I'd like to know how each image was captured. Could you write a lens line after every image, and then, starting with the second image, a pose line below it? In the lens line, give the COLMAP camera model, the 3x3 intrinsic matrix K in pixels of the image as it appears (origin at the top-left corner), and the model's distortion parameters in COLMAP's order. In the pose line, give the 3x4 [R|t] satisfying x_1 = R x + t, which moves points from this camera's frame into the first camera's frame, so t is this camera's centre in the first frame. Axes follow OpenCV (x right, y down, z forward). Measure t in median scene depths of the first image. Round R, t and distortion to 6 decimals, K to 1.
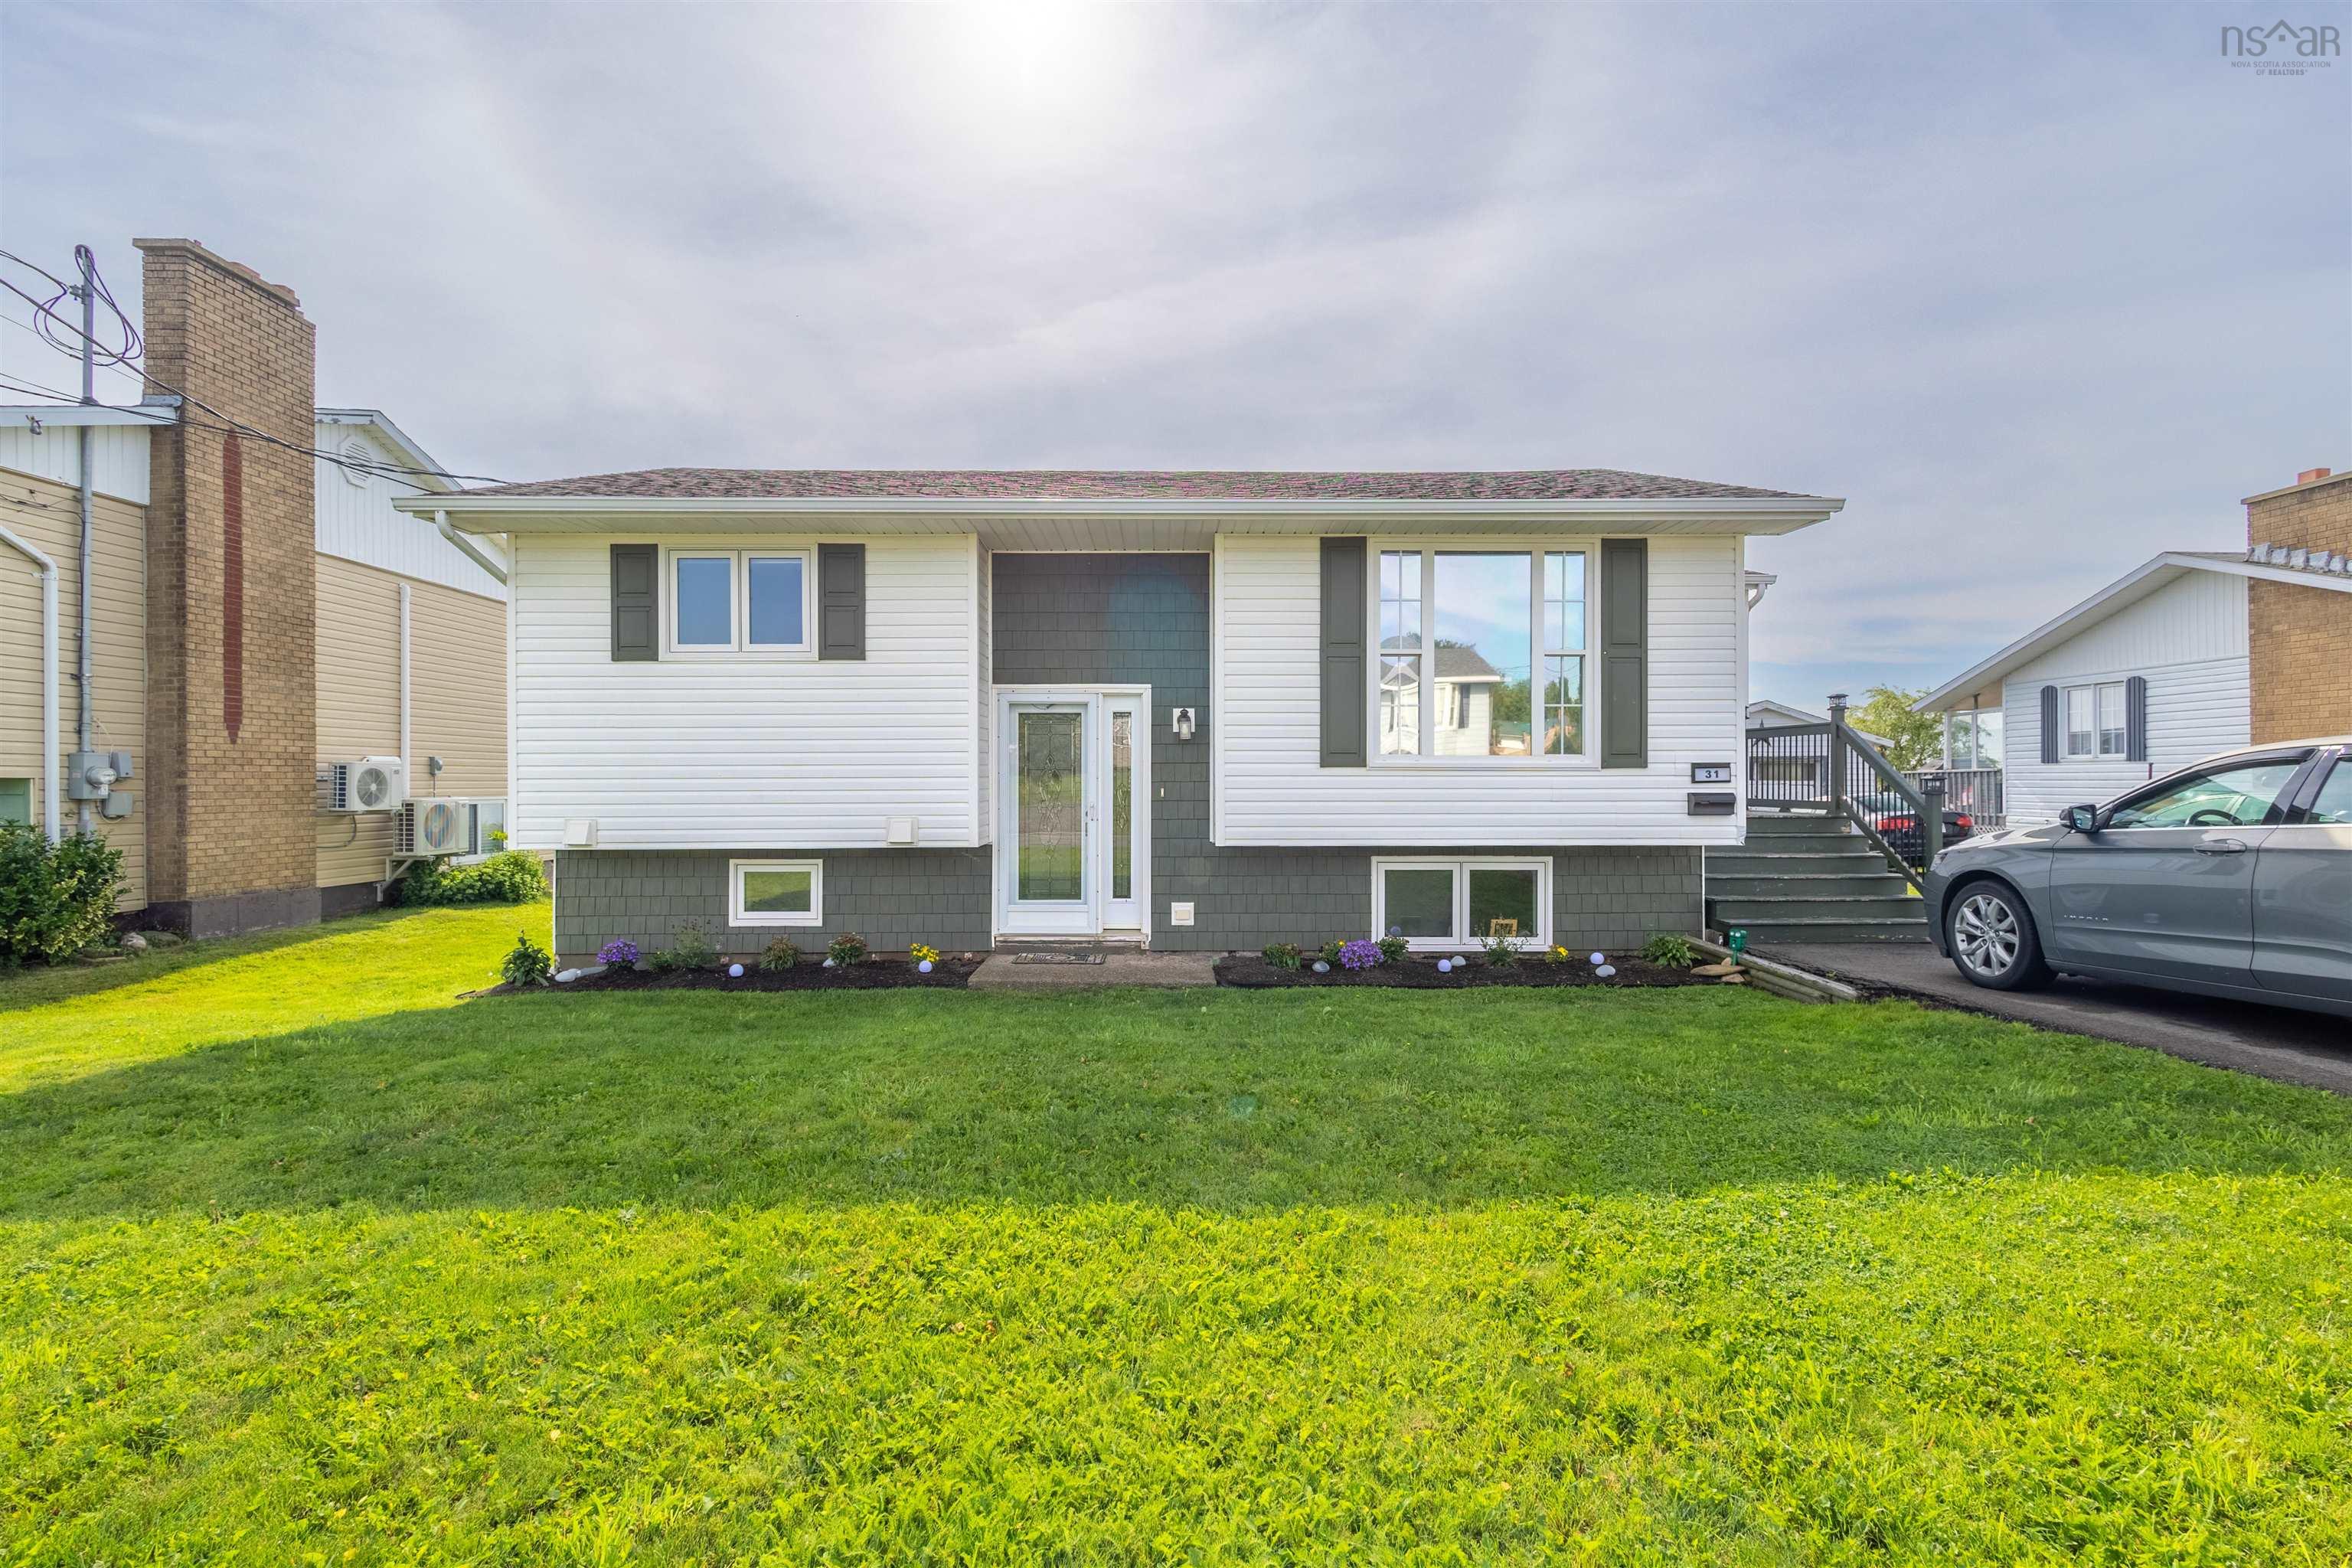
lens RADIAL K [[1127.3, 0, 1176.0], [0, 1127.3, 784.0], [0, 0, 1]] dist [-0.001396, -0.000129]
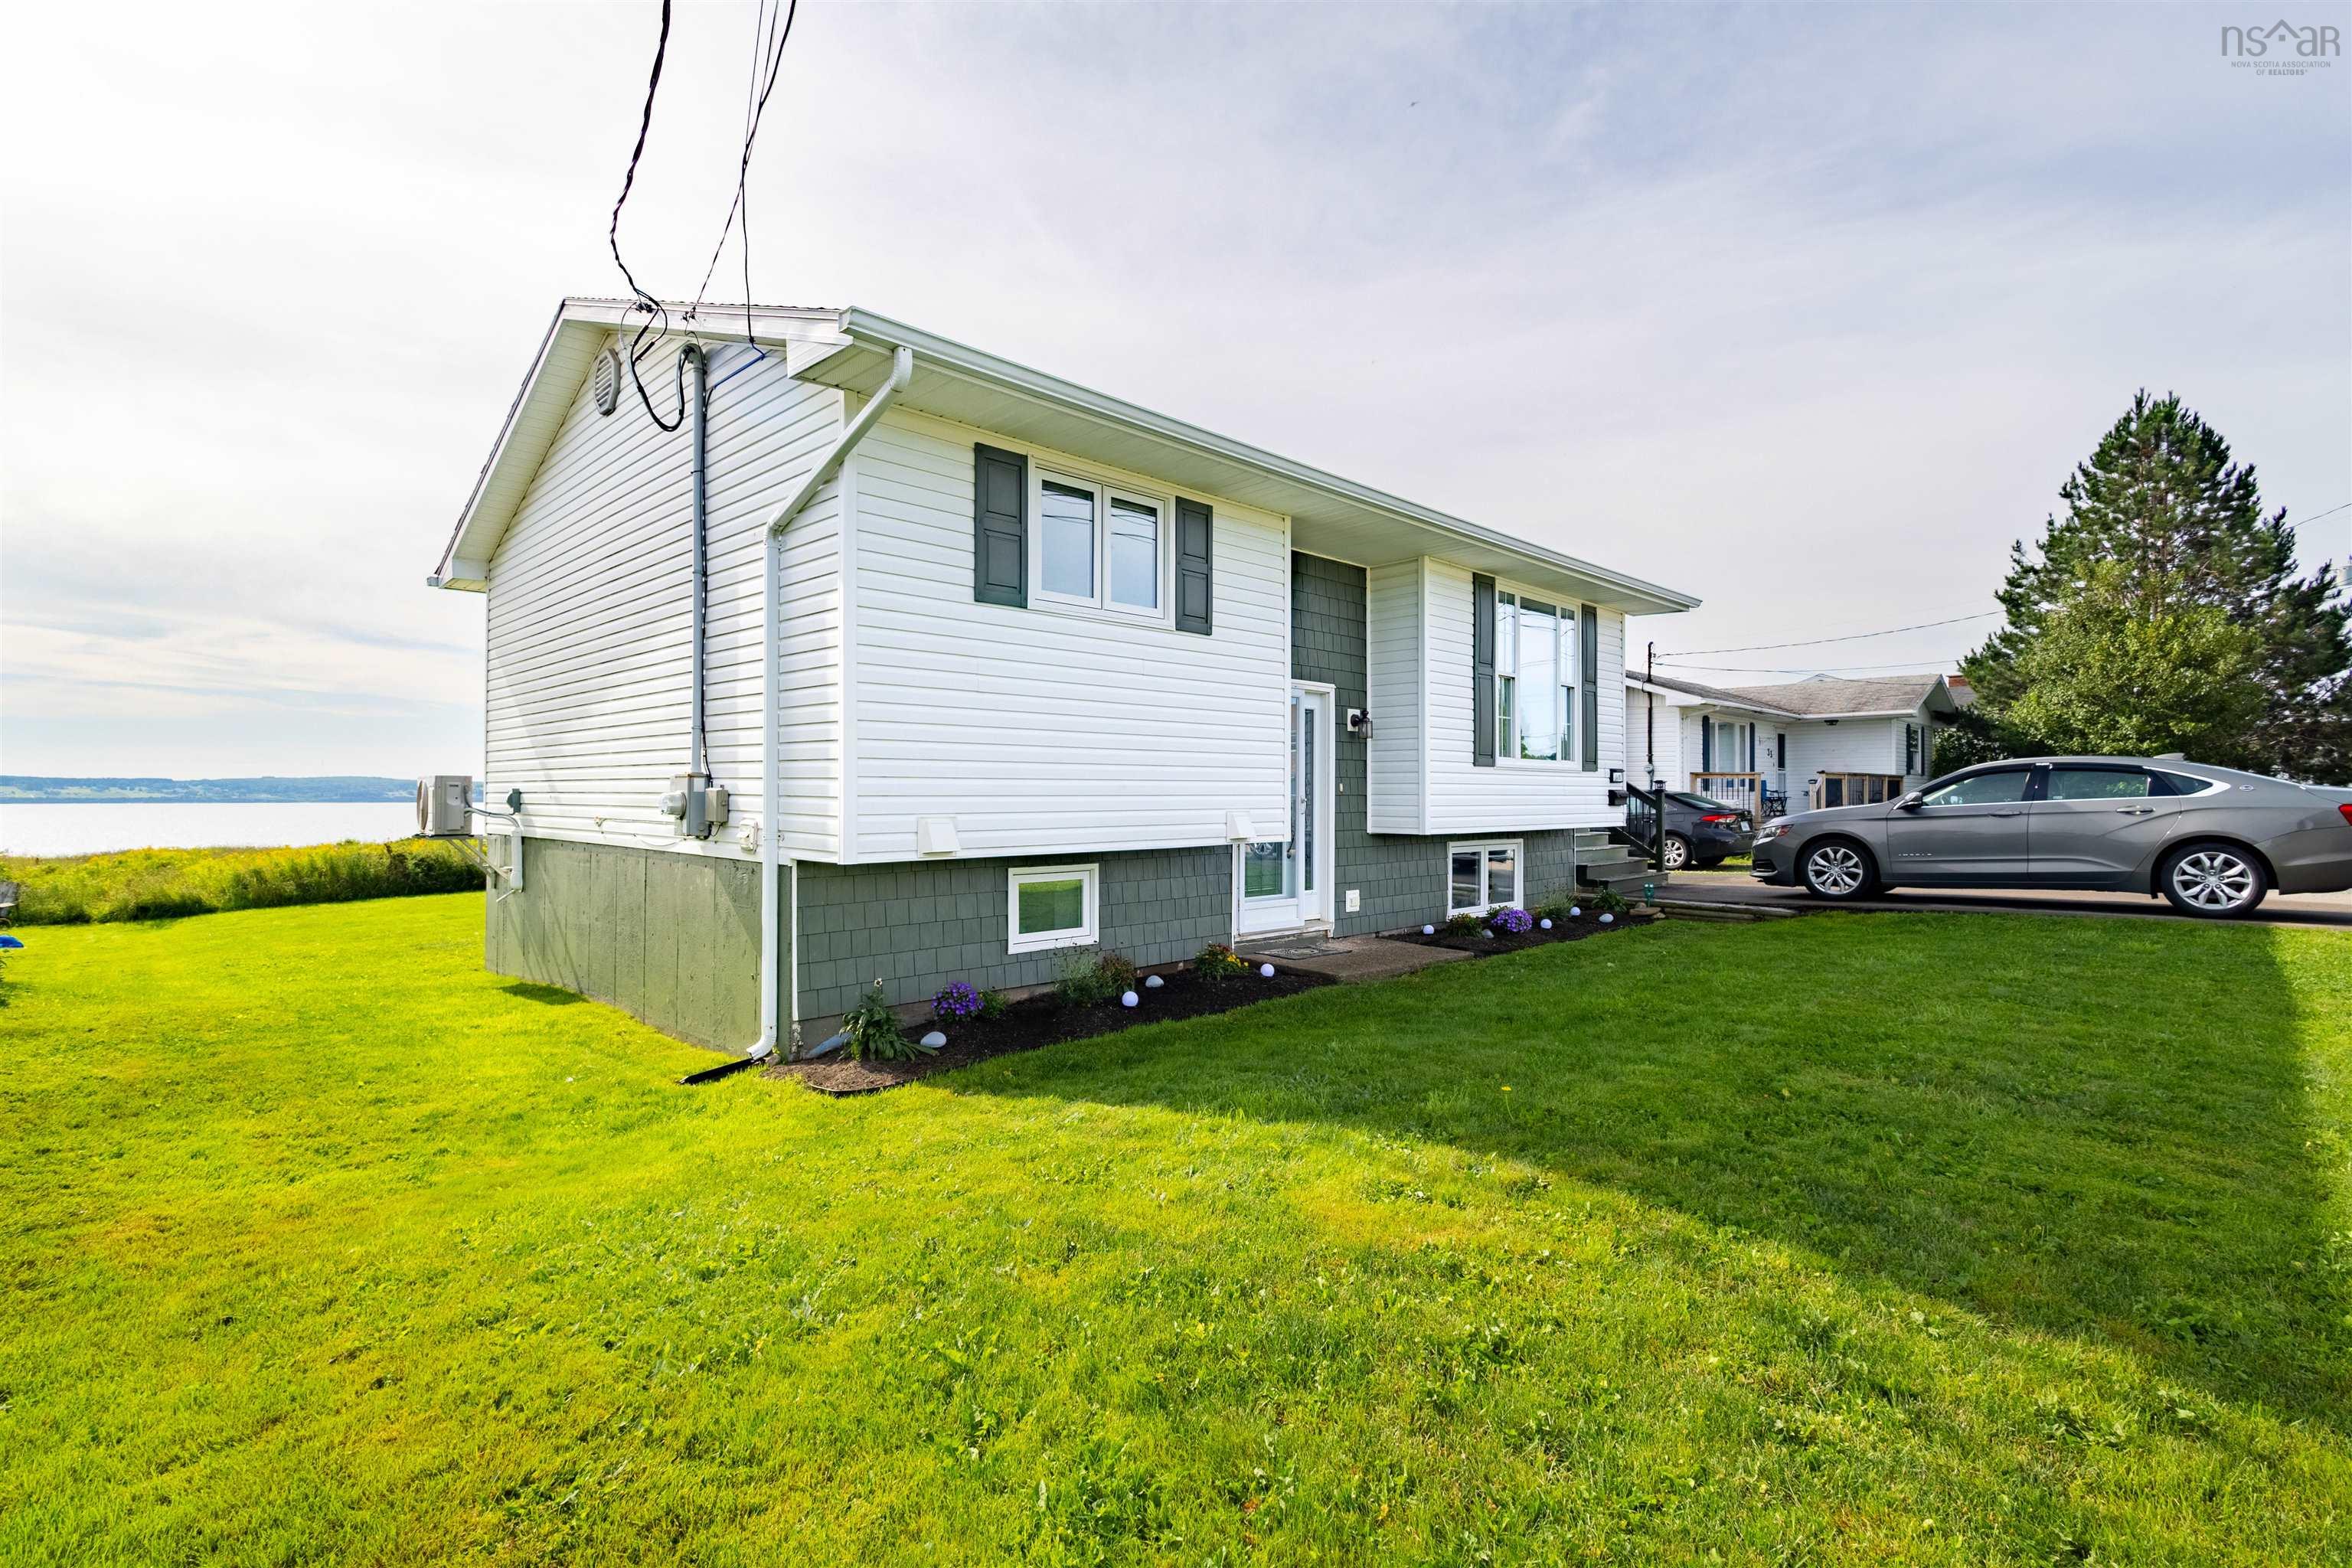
lens RADIAL K [[1097.4, 0, 1176.0], [0, 1097.4, 784.0], [0, 0, 1]] dist [-0.000393, -0.000037]
pose [[0.714055, 0.009734, 0.700022, -0.875354], [0.001356, 0.999882, -0.015287, 0.020456], [-0.700088, 0.011865, 0.713958, 0.383907]]
